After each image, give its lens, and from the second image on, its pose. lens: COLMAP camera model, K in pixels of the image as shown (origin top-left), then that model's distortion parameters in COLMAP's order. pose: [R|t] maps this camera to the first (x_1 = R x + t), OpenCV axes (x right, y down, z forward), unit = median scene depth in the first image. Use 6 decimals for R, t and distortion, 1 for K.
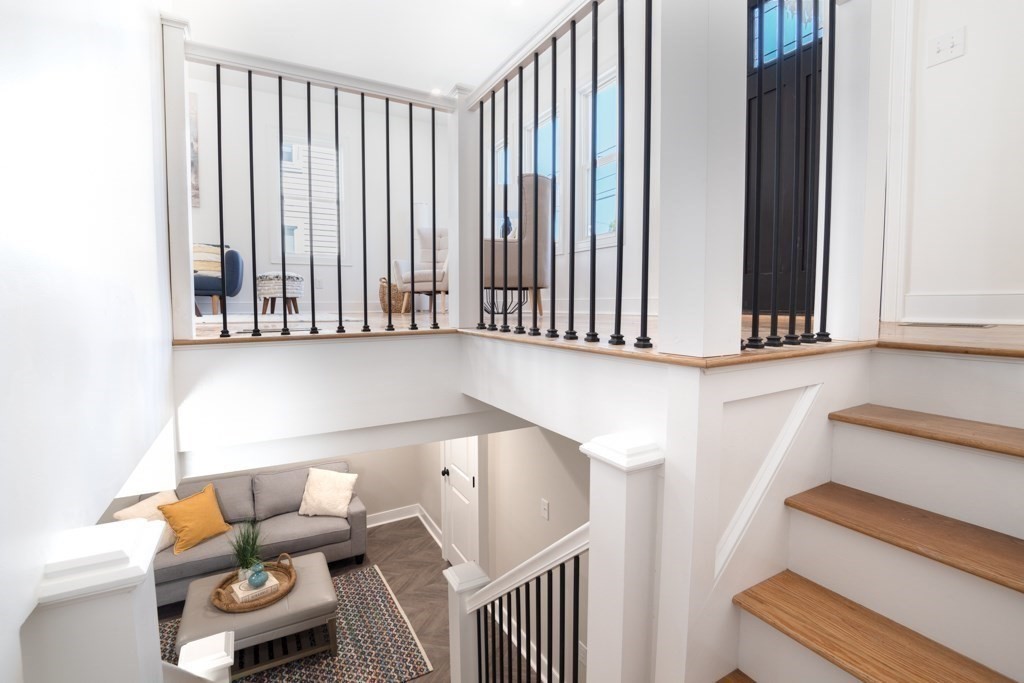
lens RADIAL K [[465.2, 0, 509.3], [0, 465.2, 330.3], [0, 0, 1]] dist [-0.037692, 0.006826]
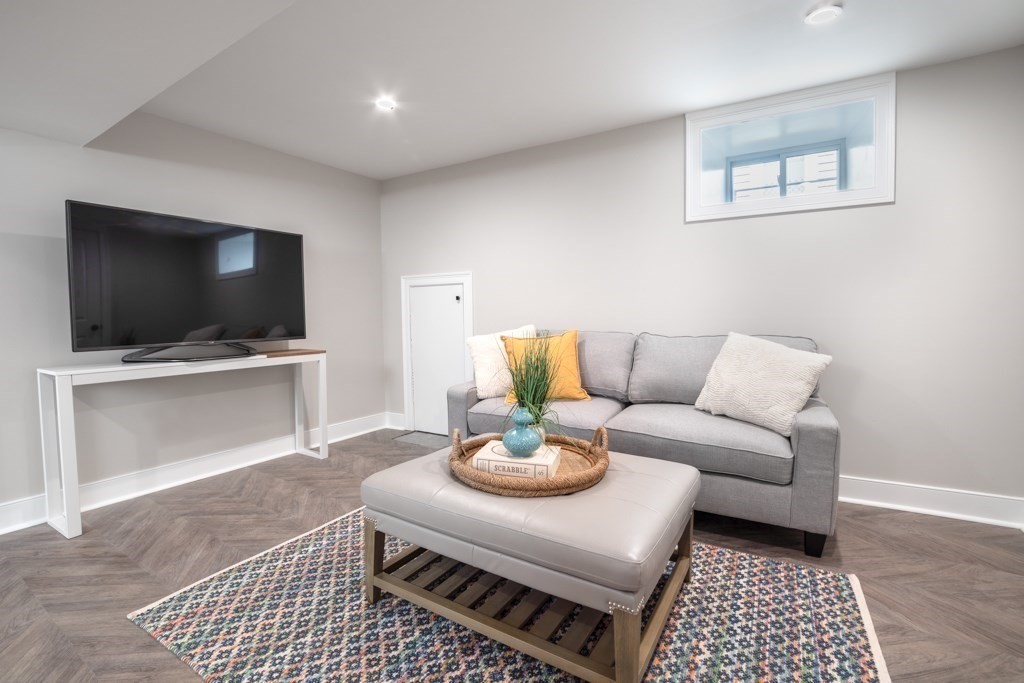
lens RADIAL K [[448.4, 0, 502.2], [0, 448.4, 330.7], [0, 0, 1]] dist [-0.031178, 0.000970]
pose [[0.474506, 0.036940, -0.879477, -0.120197], [-0.049567, 0.998655, 0.015203, 0.319533], [0.878856, 0.036379, 0.475699, 0.567556]]
